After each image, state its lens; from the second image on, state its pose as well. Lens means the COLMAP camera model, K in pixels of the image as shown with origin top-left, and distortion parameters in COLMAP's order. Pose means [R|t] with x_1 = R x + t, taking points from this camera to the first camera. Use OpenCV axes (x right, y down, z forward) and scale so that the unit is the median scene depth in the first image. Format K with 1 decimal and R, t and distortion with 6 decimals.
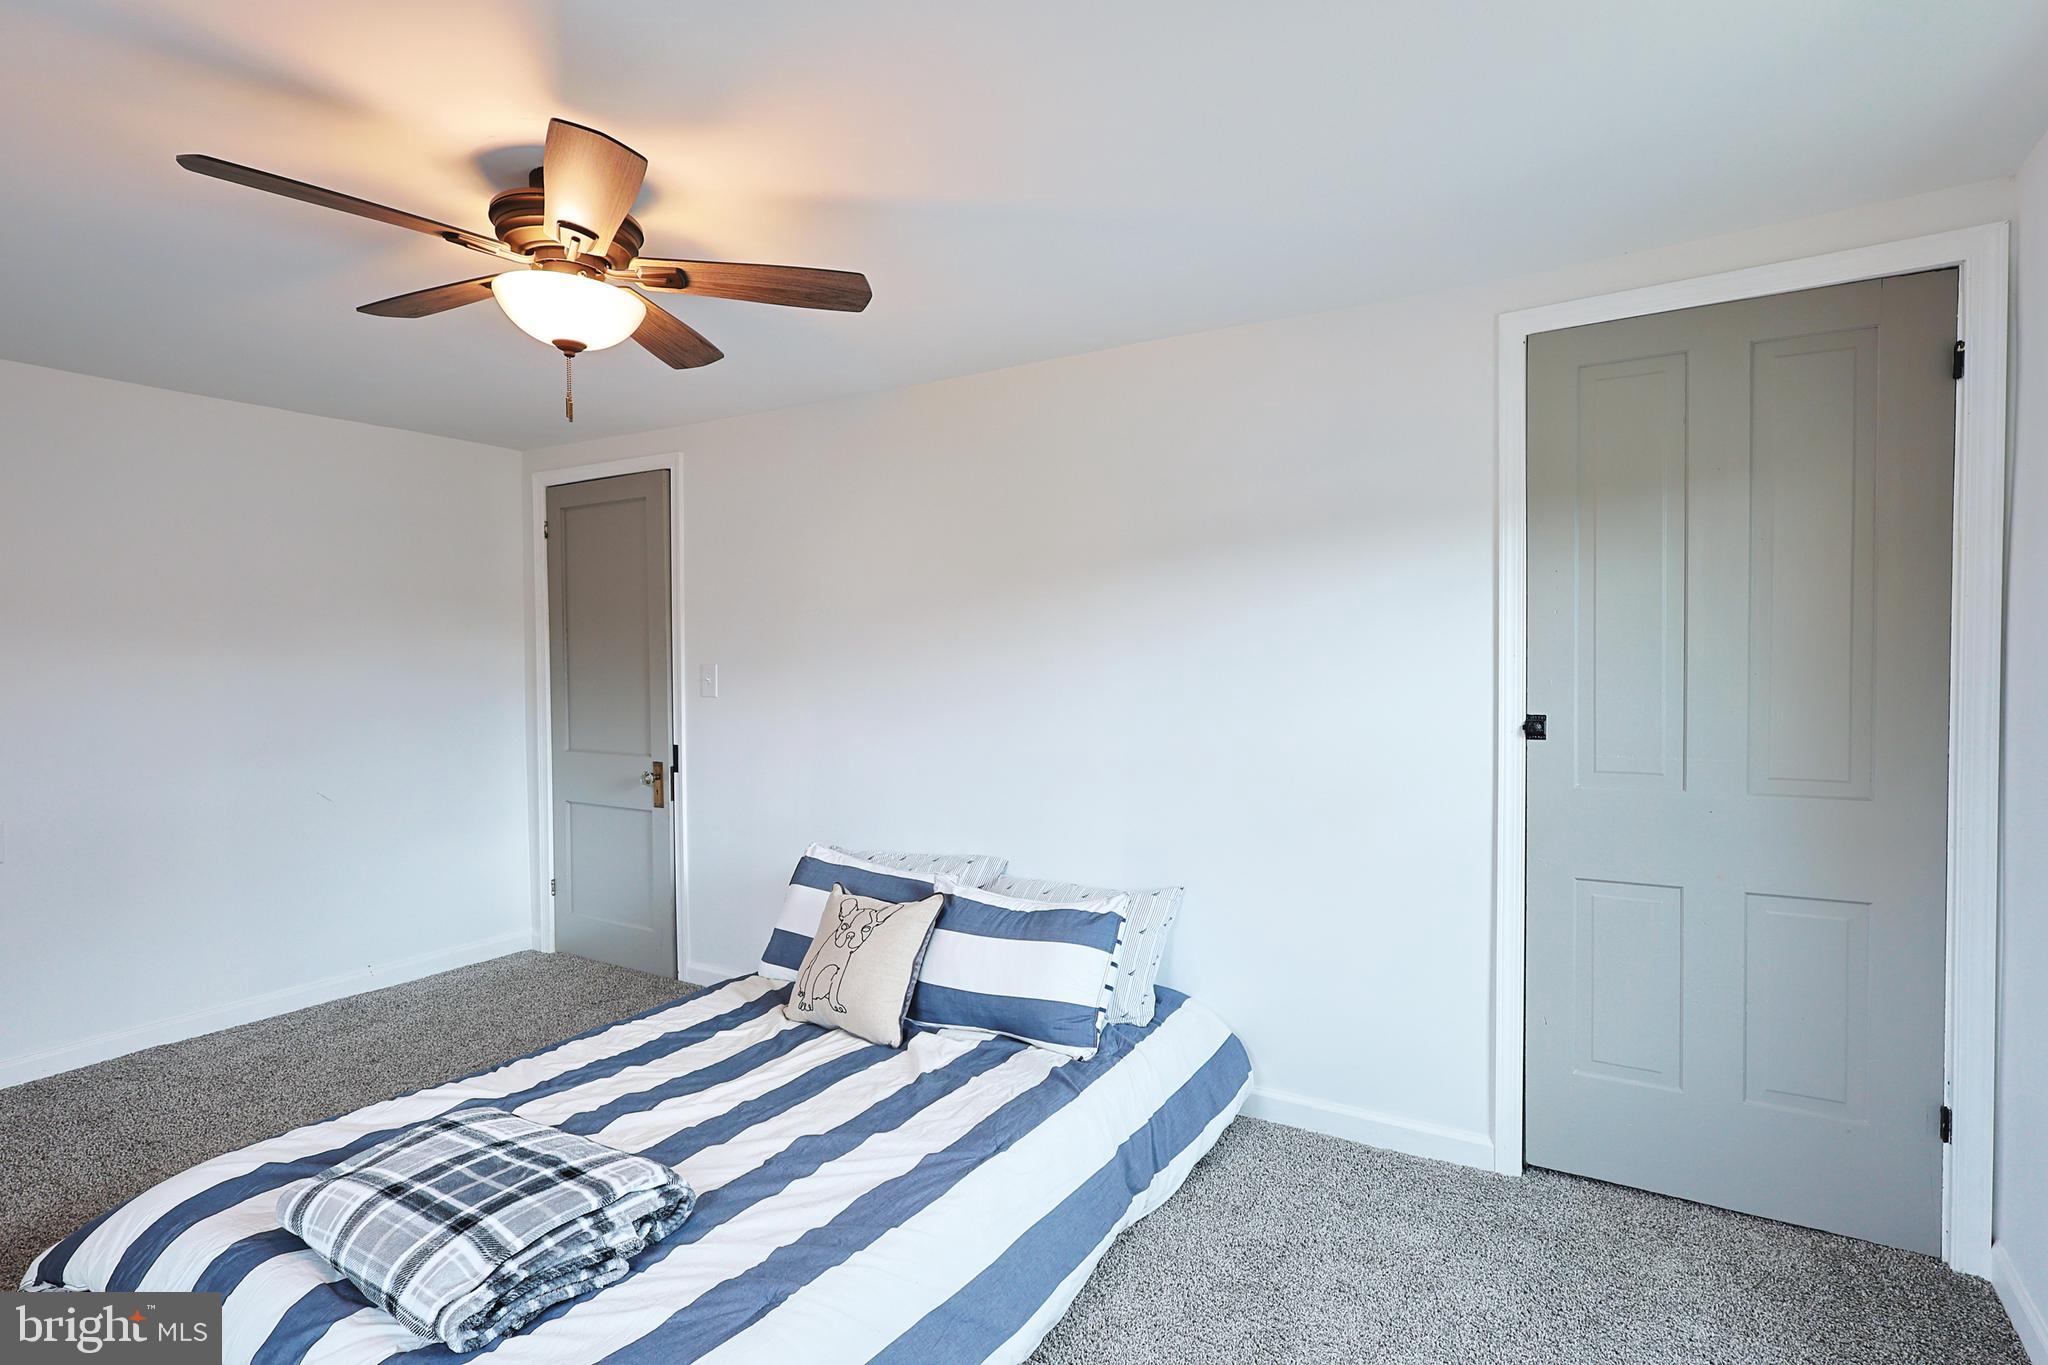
lens RADIAL K [[1002.8, 0, 1024.0], [0, 1002.8, 682.5], [0, 0, 1]] dist [-0.000785, -0.000422]
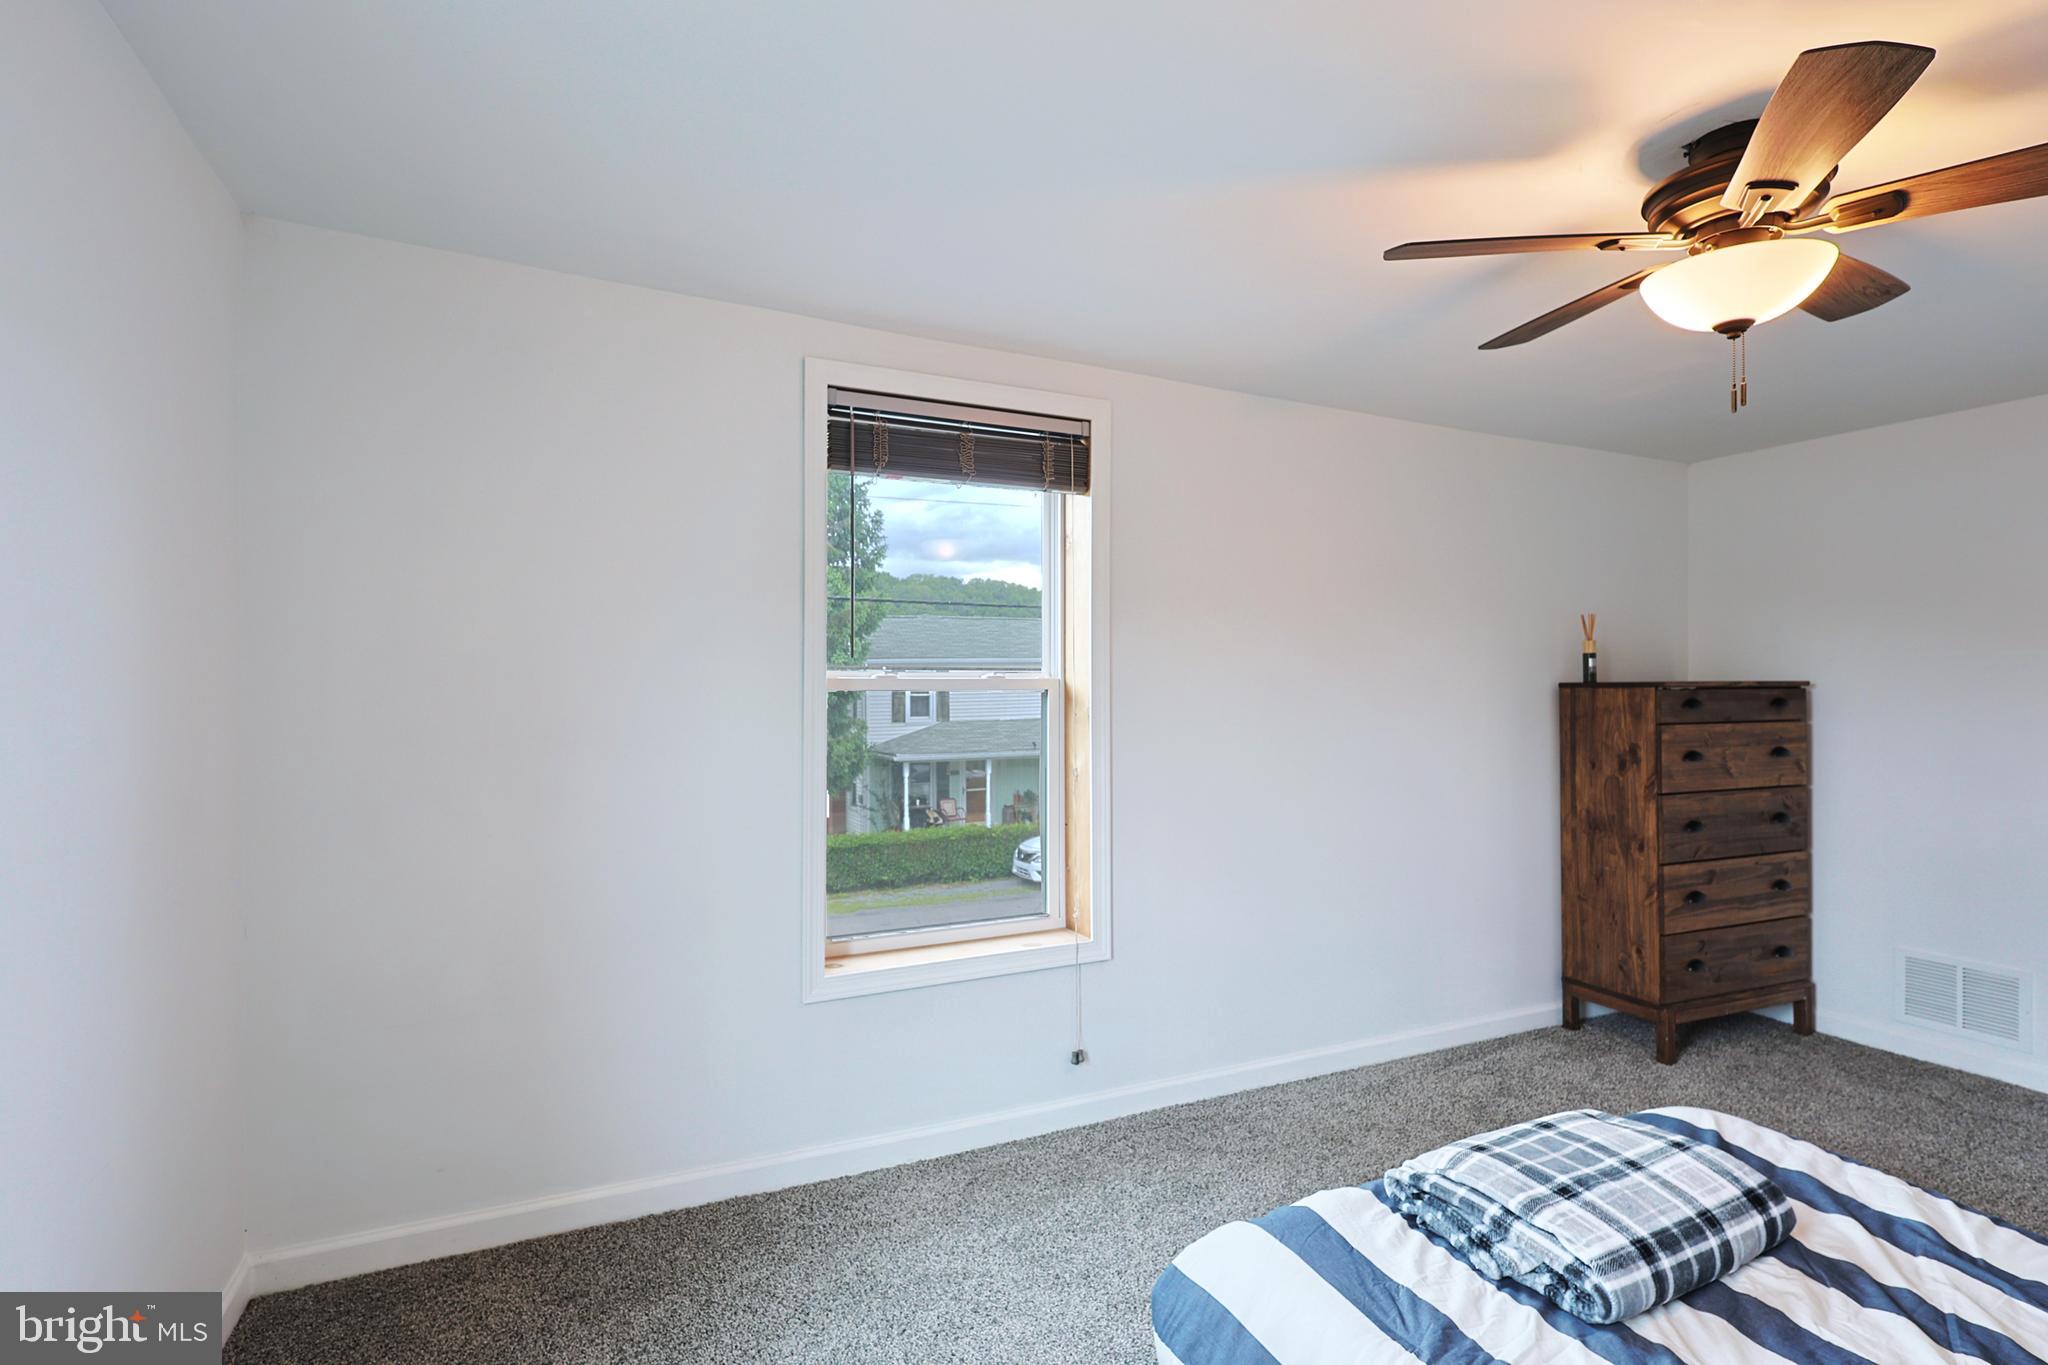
lens RADIAL K [[995.9, 0, 1024.0], [0, 995.9, 682.5], [0, 0, 1]] dist [-0.001903, 0.000290]
pose [[-0.539261, 0.005115, -0.842123, 0.609167], [-0.017073, 0.999710, 0.017005, -0.029107], [0.841965, 0.023548, -0.539018, 0.948746]]
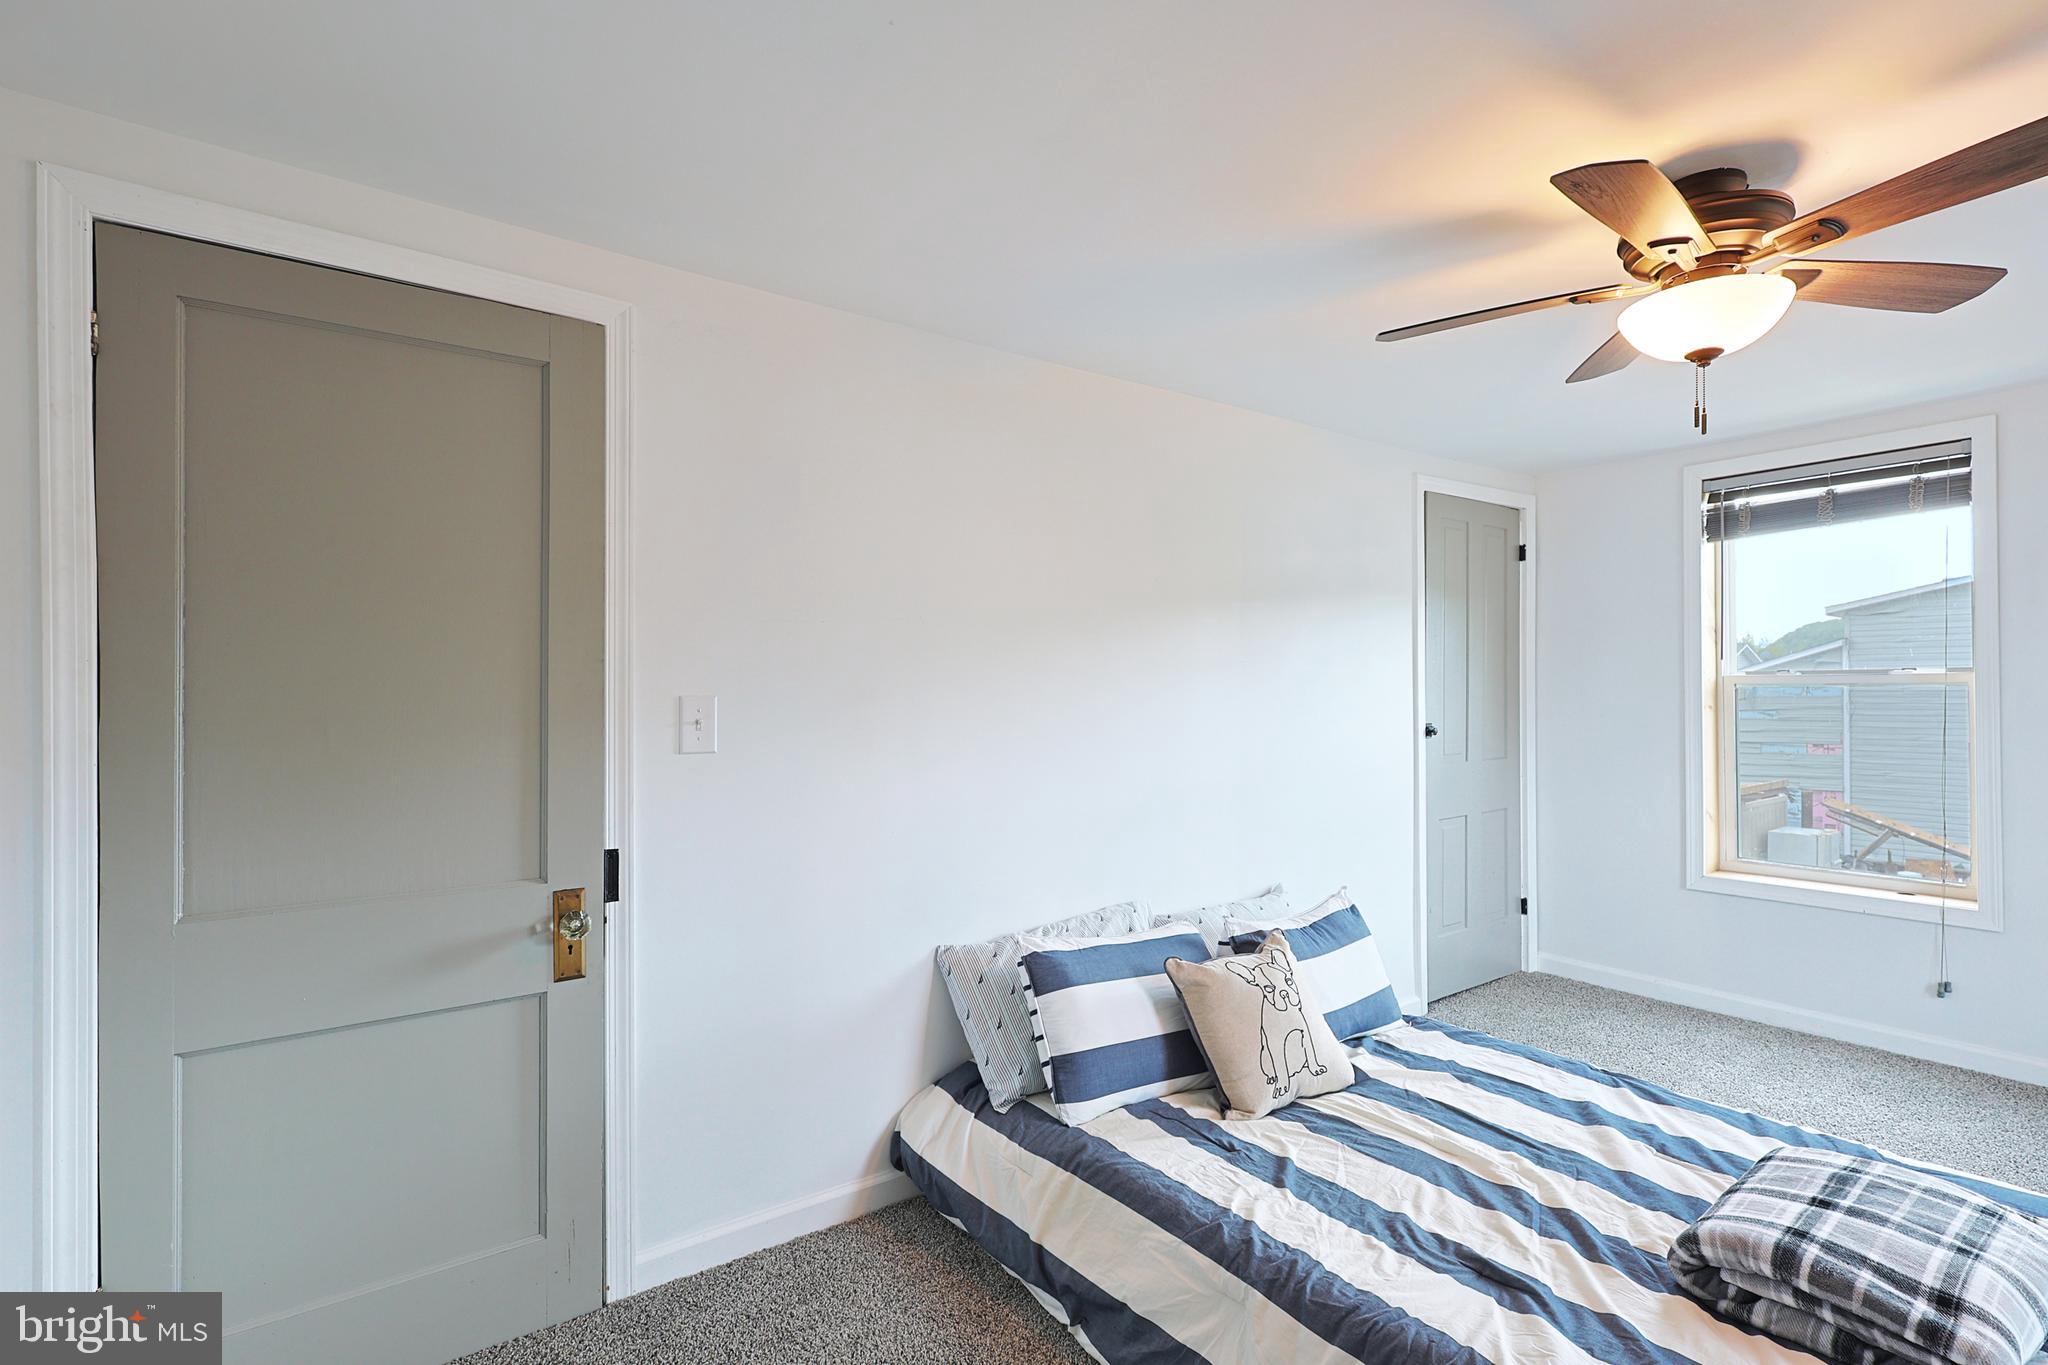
lens RADIAL K [[1002.8, 0, 1024.0], [0, 1002.8, 682.5], [0, 0, 1]] dist [-0.000785, -0.000422]
pose [[0.375222, 0.009456, 0.926887, -1.563726], [0.022724, 0.999554, -0.019396, -0.020612], [-0.926656, 0.028340, 0.374840, 1.243173]]
